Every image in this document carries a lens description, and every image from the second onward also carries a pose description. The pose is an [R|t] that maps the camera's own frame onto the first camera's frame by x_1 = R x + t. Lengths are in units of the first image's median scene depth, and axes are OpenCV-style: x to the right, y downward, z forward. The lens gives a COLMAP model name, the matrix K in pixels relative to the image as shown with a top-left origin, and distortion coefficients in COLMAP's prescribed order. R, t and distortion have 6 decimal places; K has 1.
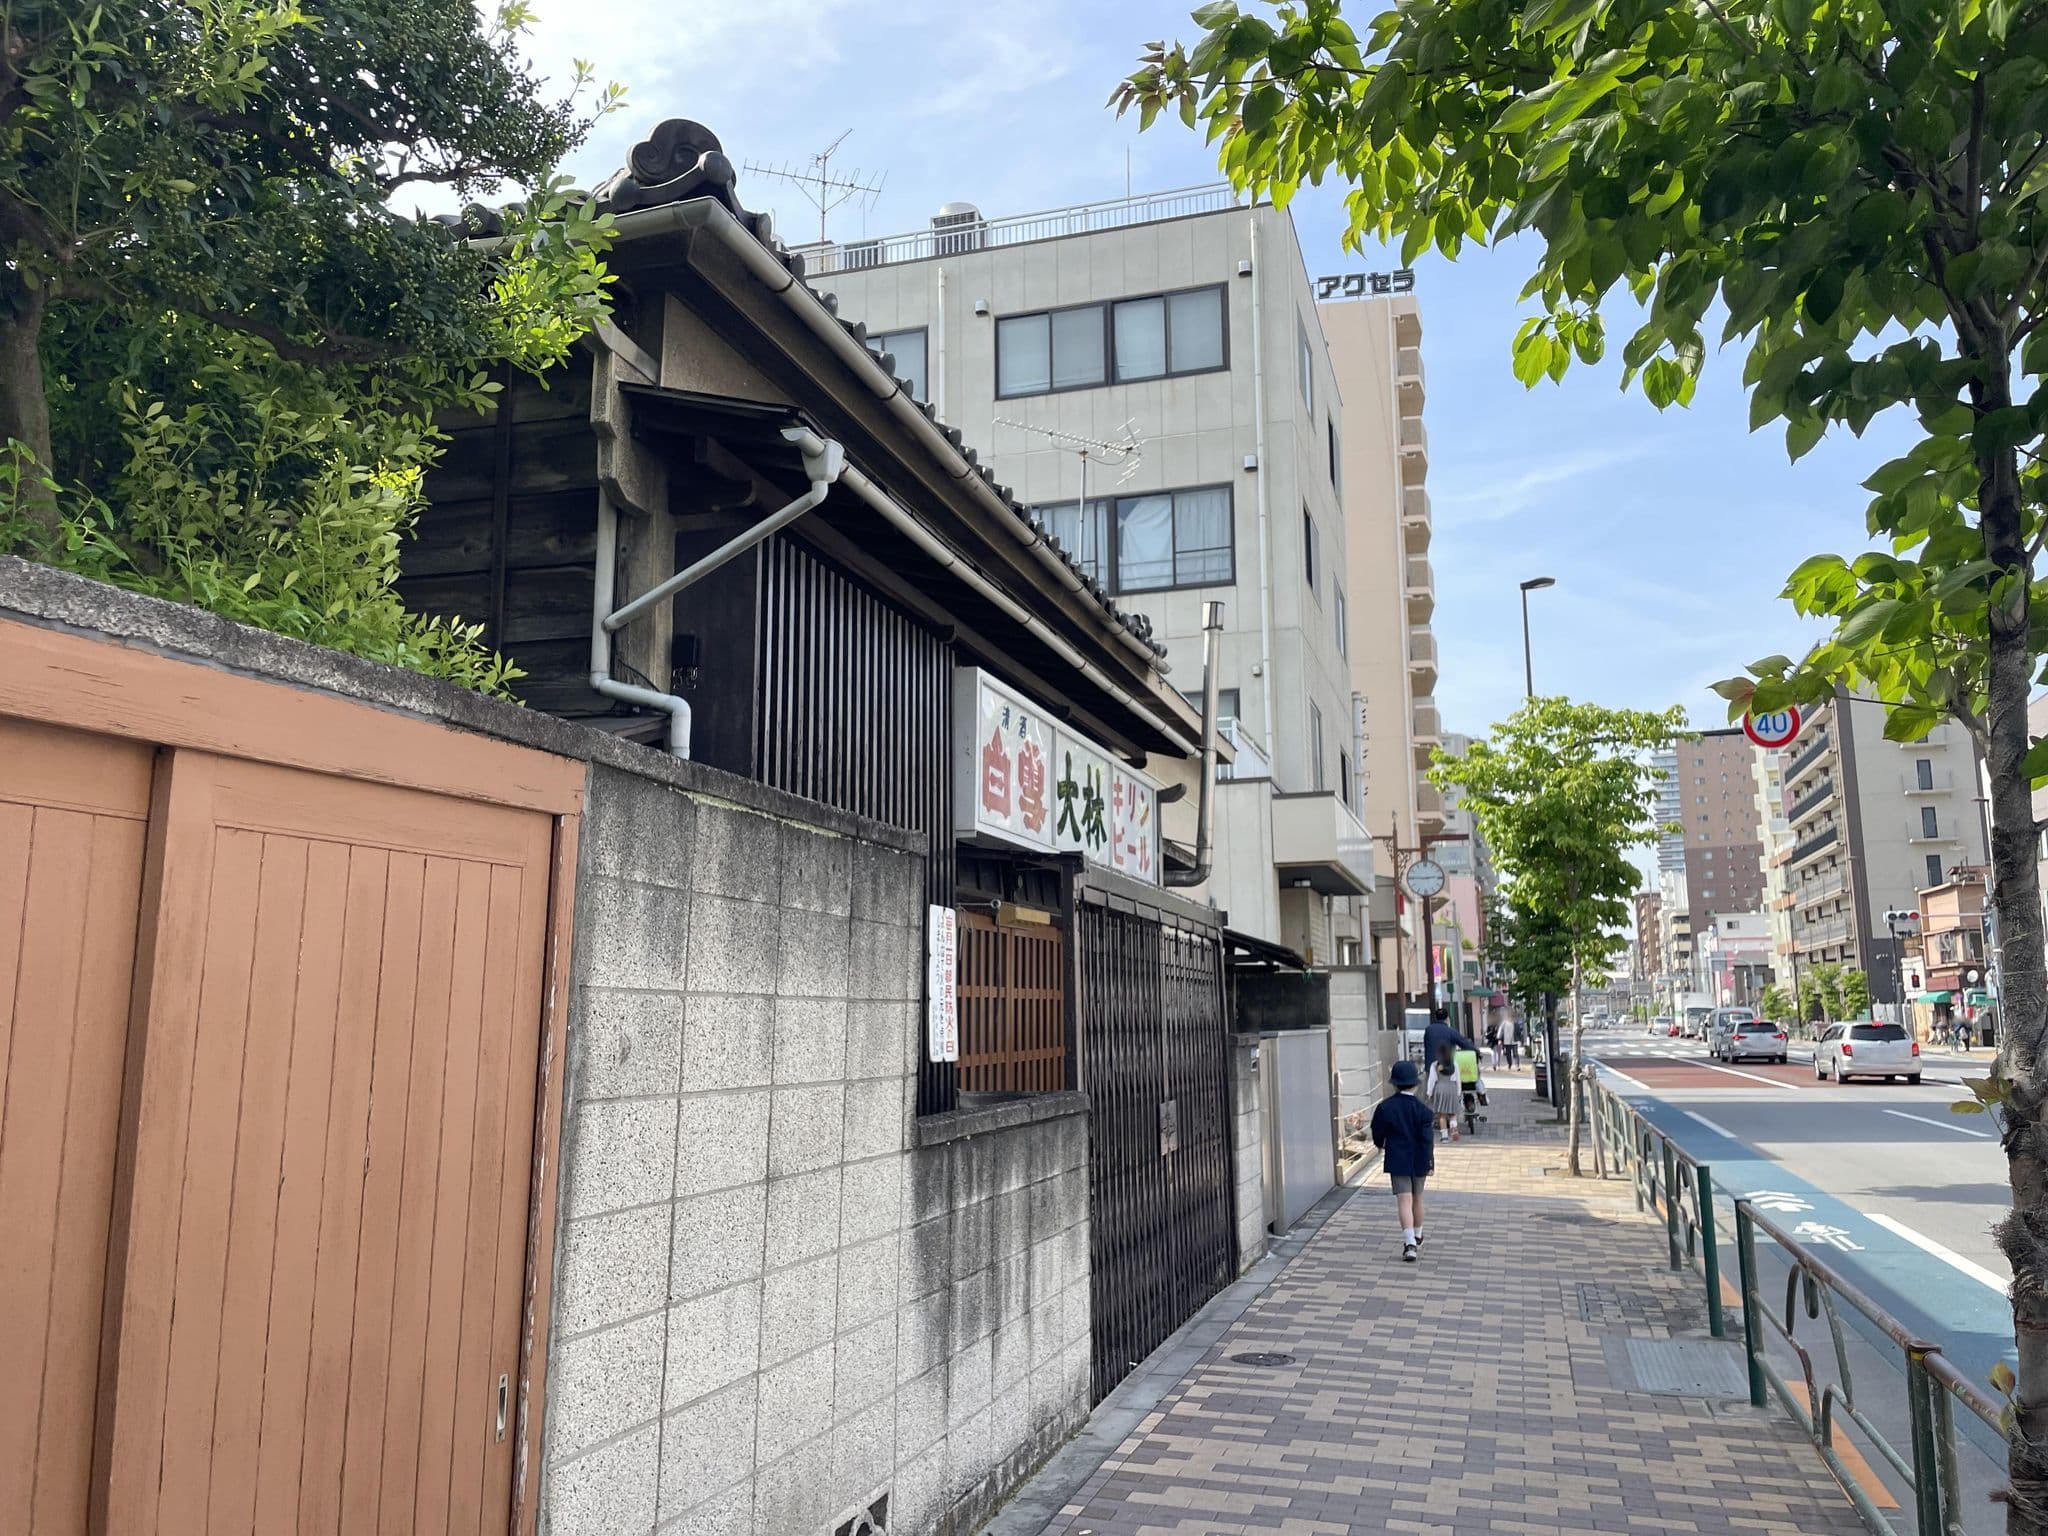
lens RADIAL K [[1526.5, 0, 985.4], [0, 1526.5, 747.5], [0, 0, 1]] dist [0.113927, -0.134914]
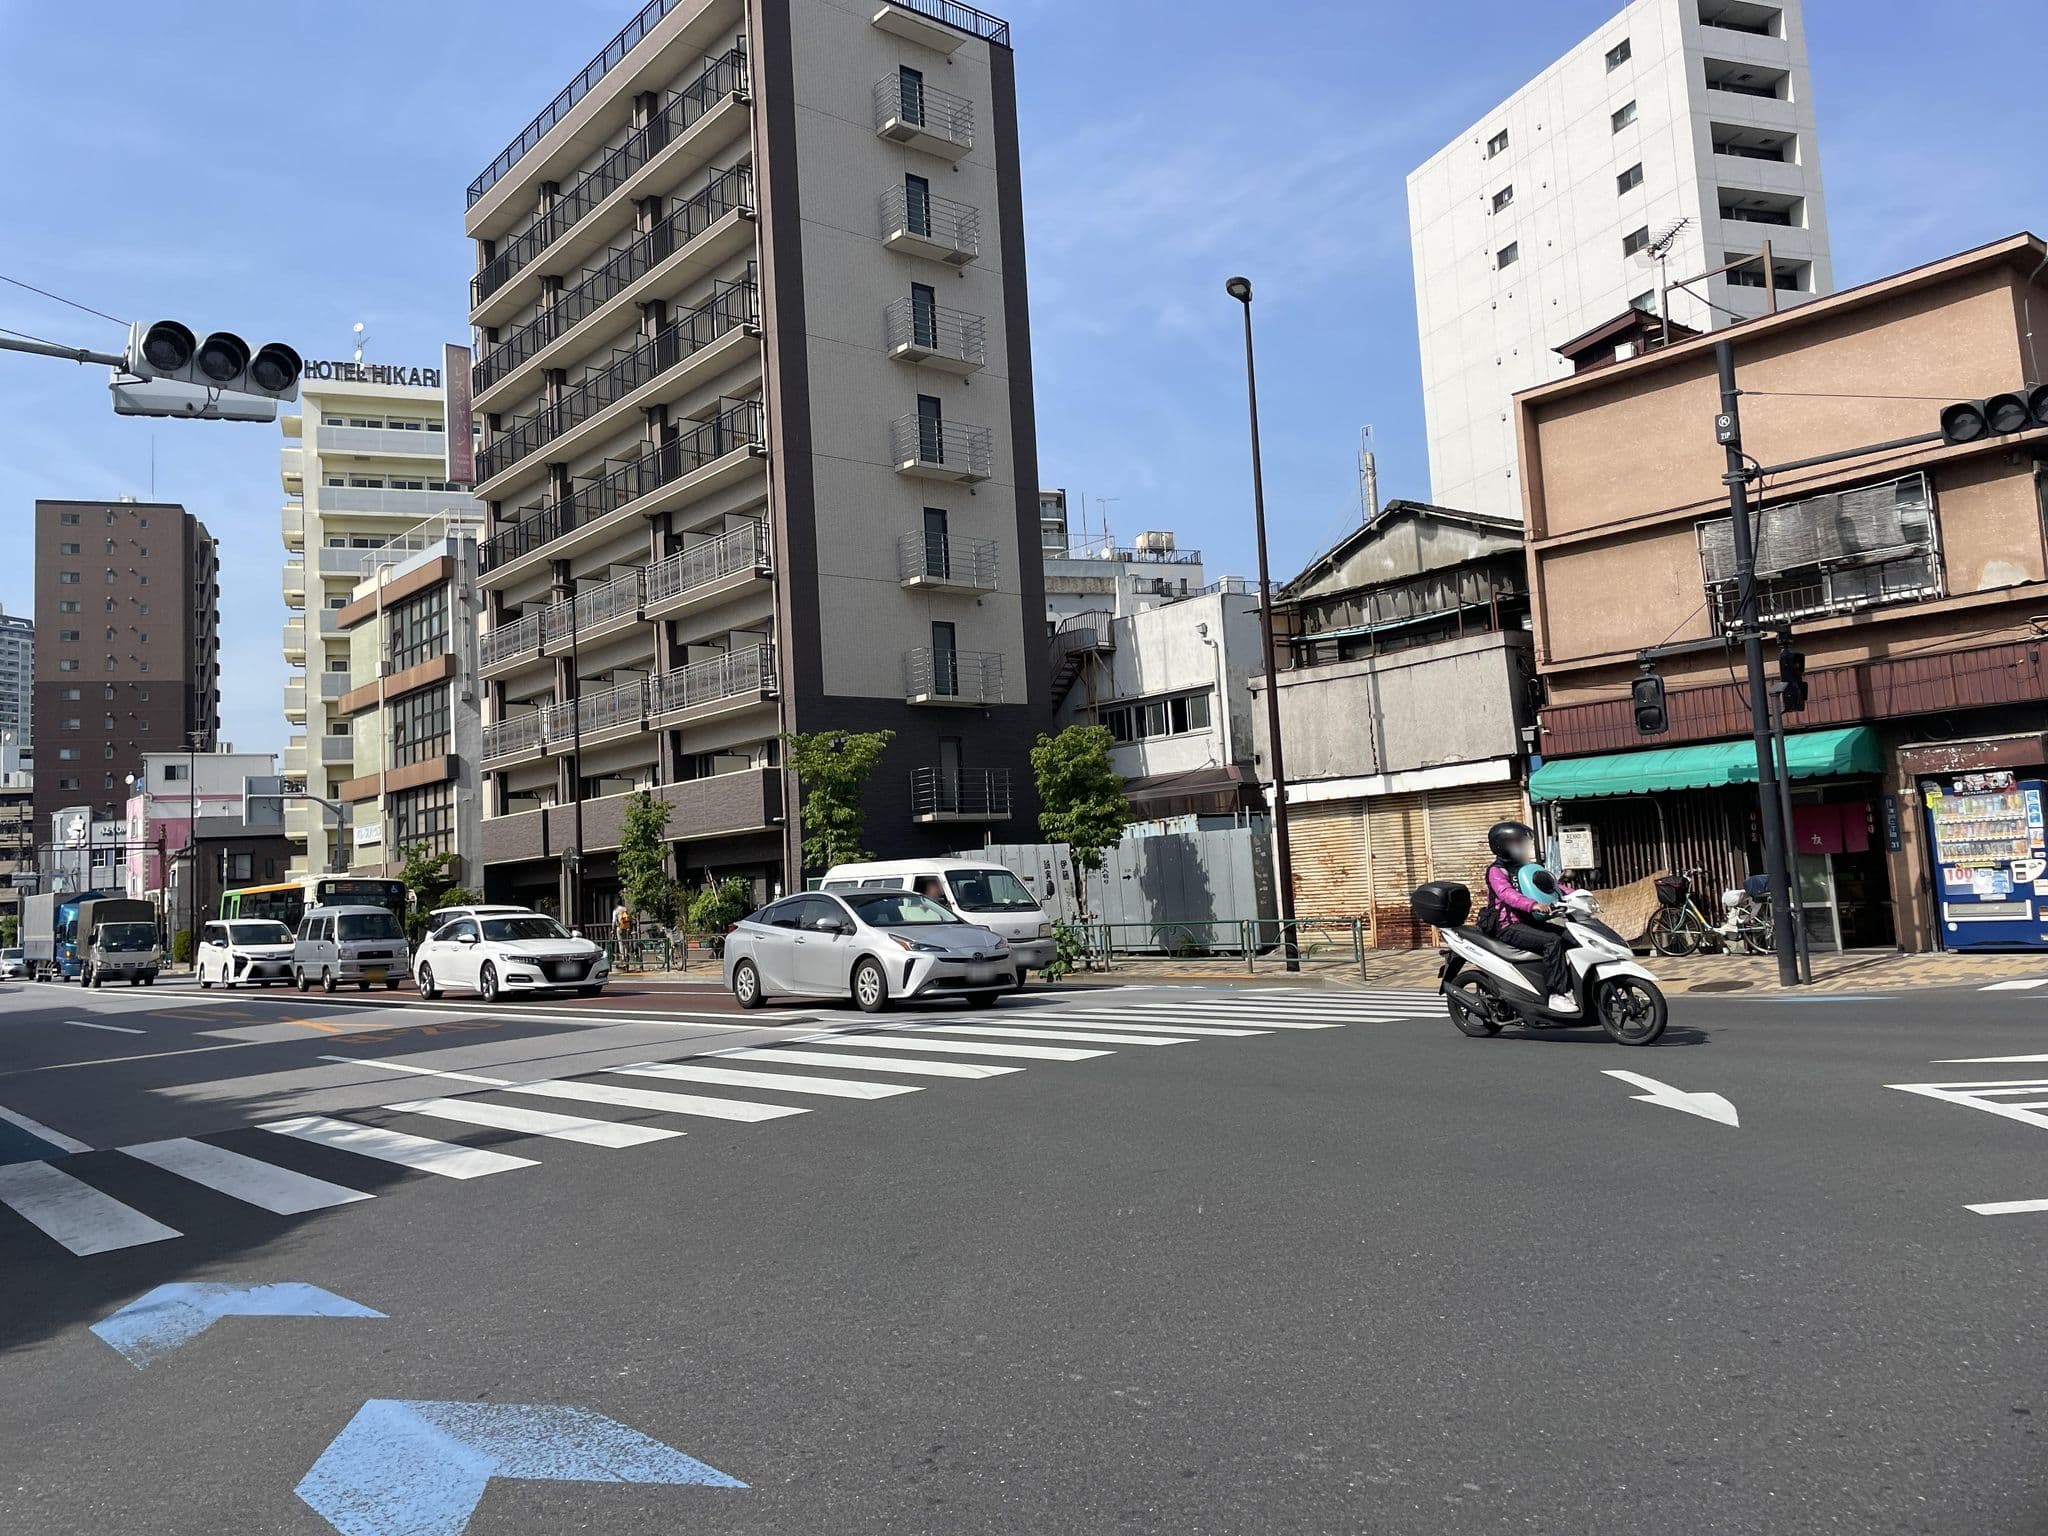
lens RADIAL K [[1526.5, 0, 985.4], [0, 1526.5, 747.5], [0, 0, 1]] dist [0.113927, -0.134914]
pose [[0.528228, 0.047679, 0.847763, 0.162849], [-0.088100, 0.996111, -0.001129, 0.081048], [-0.844520, -0.074091, 0.530374, 0.466858]]
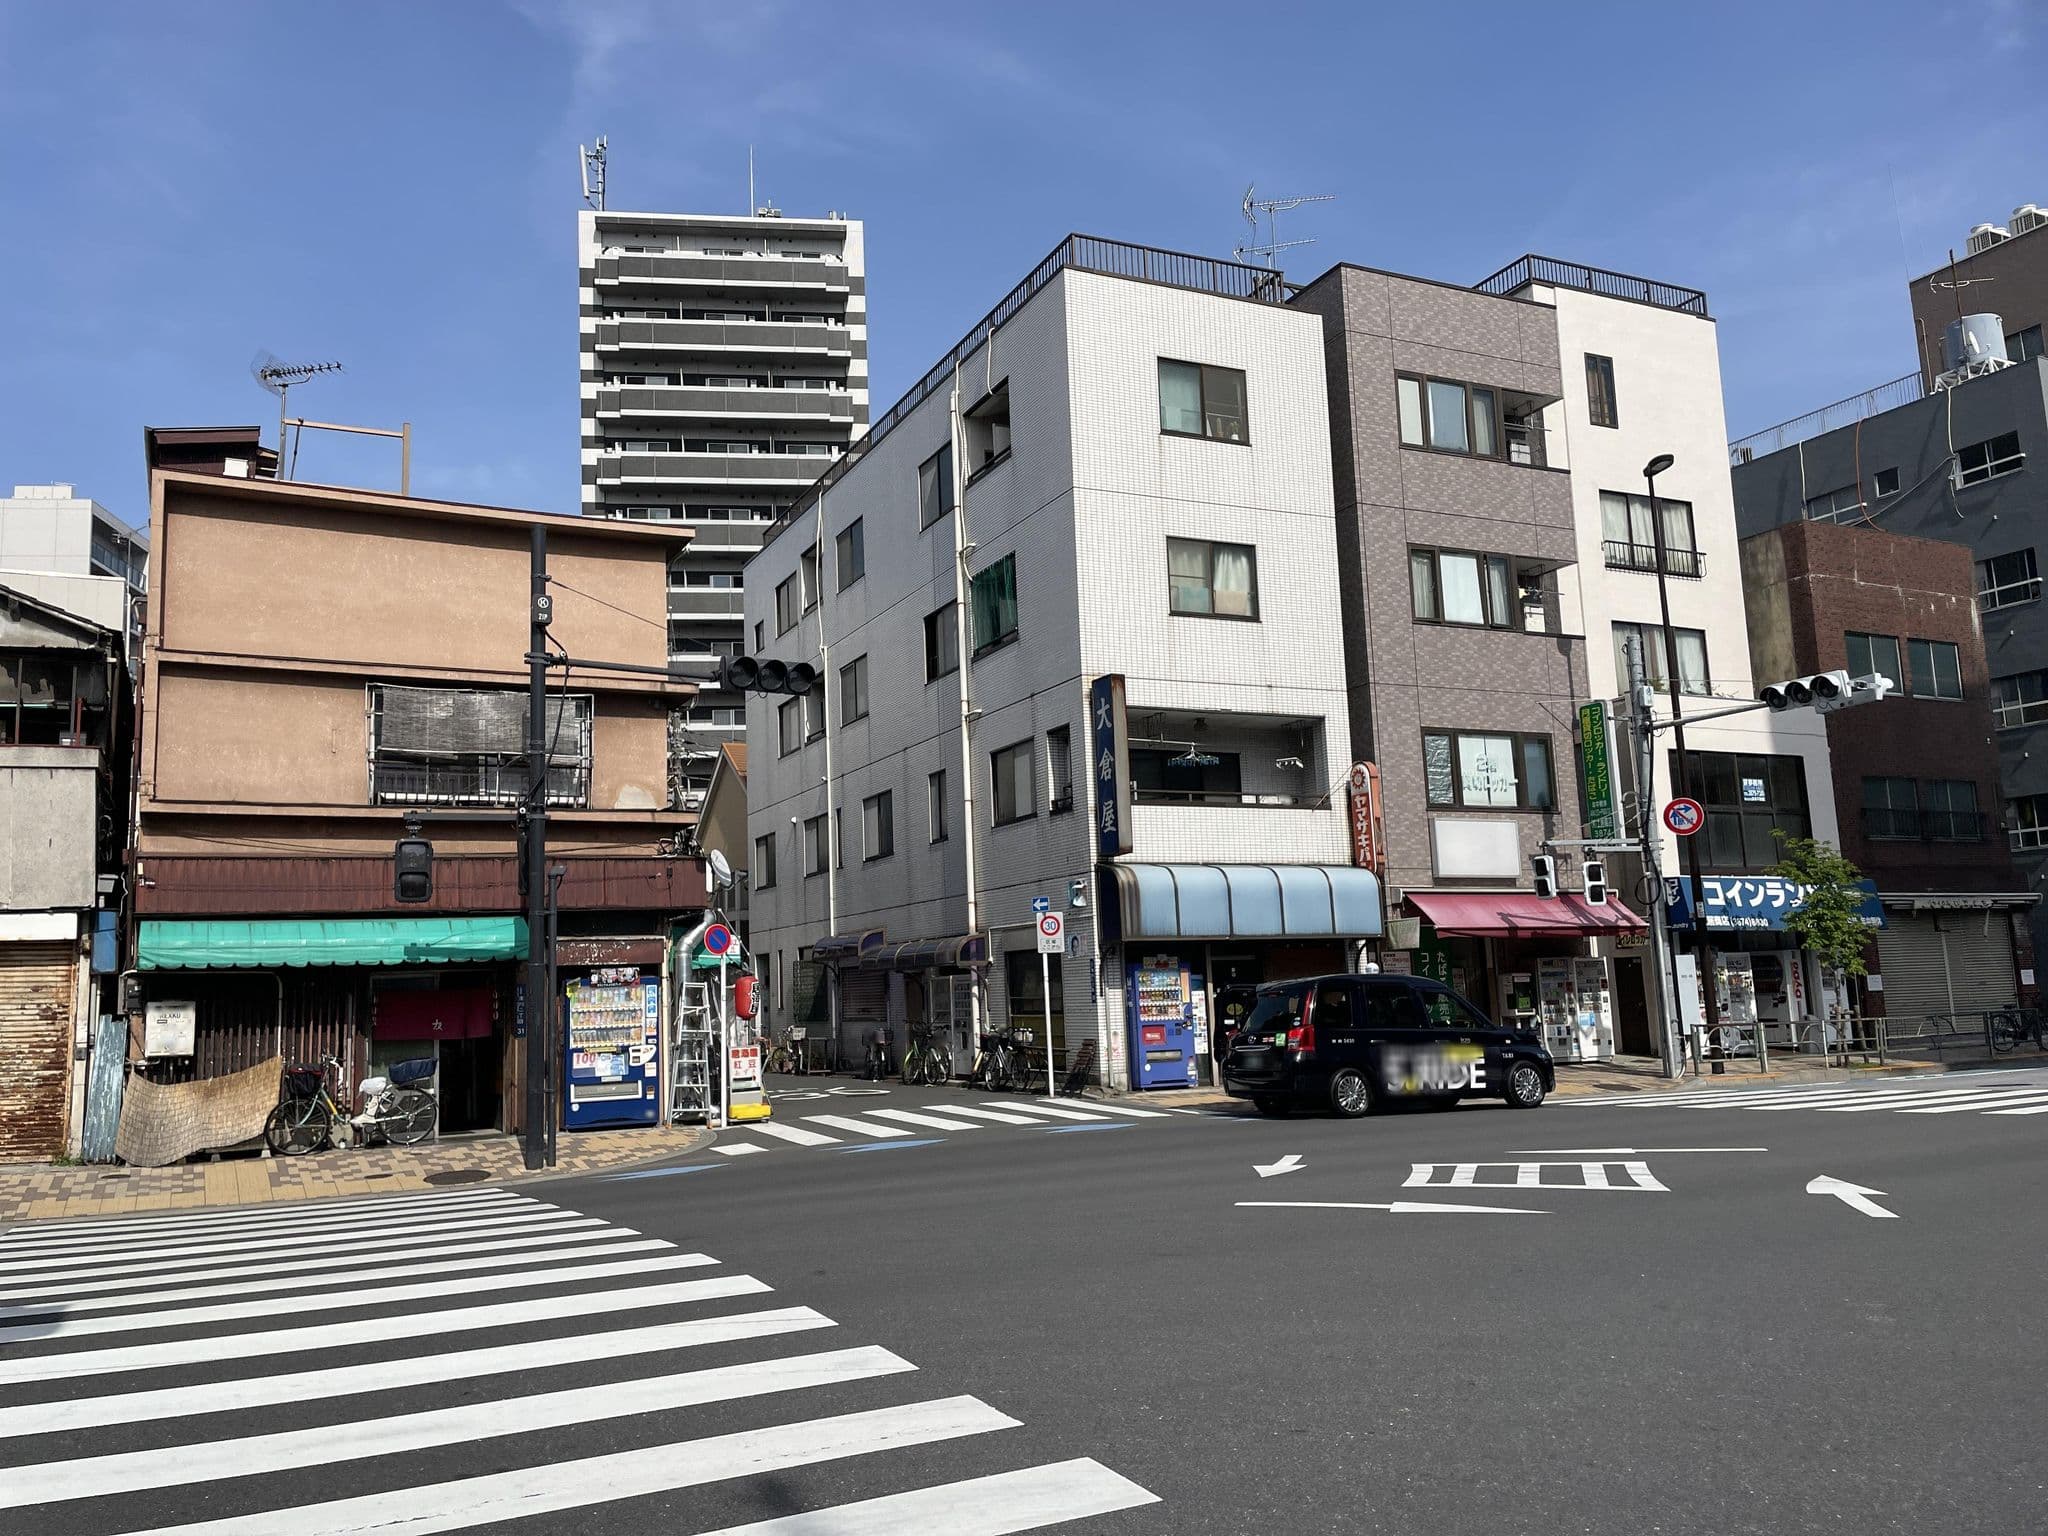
lens RADIAL K [[1557.9, 0, 1028.7], [0, 1557.9, 793.3], [0, 0, 1]] dist [0.110483, -0.144420]
pose [[-0.703879, 0.121807, 0.699798, 0.179866], [-0.085781, 0.963400, -0.253971, 0.091680], [-0.705121, -0.238795, -0.667669, 0.527008]]
